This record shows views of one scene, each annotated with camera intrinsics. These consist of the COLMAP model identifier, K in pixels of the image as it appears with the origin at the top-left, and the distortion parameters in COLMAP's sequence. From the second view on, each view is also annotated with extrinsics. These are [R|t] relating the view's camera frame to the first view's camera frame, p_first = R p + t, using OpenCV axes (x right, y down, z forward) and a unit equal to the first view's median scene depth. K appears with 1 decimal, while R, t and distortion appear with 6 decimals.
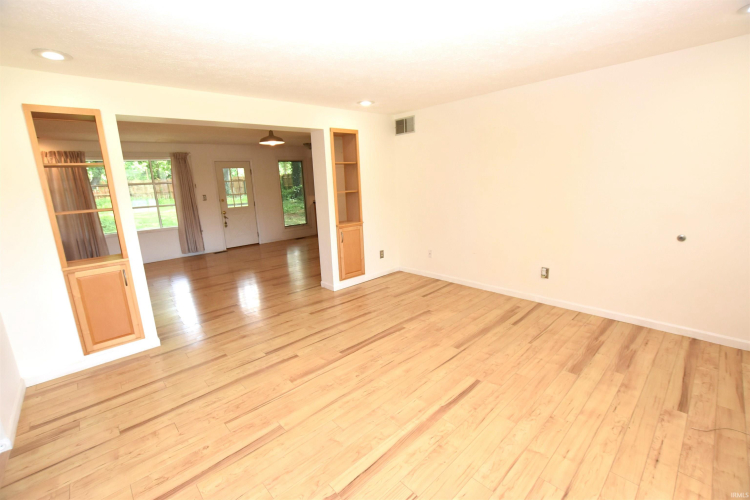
lens RADIAL K [[328.7, 0, 373.3], [0, 328.7, 252.3], [0, 0, 1]] dist [-0.029532, 0.001149]
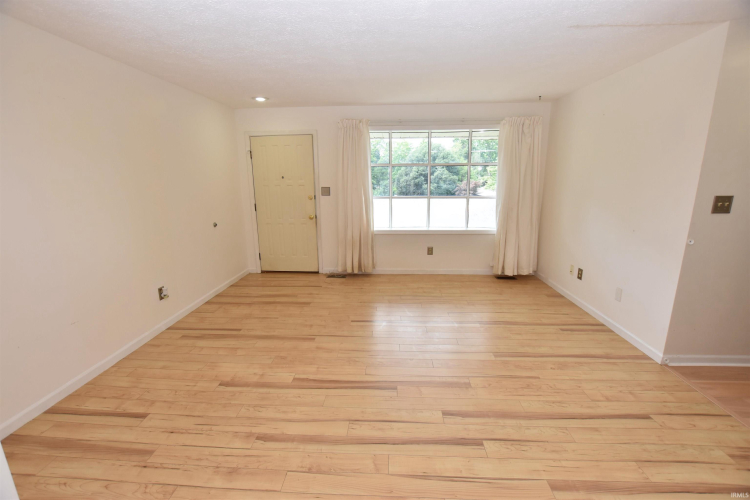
lens RADIAL K [[328.7, 0, 373.3], [0, 328.7, 252.3], [0, 0, 1]] dist [-0.029532, 0.001149]
pose [[-0.688364, -0.116137, 0.716008, -0.573861], [0.194399, 0.921453, 0.336354, -0.269081], [-0.698830, 0.370726, -0.611718, 1.357627]]
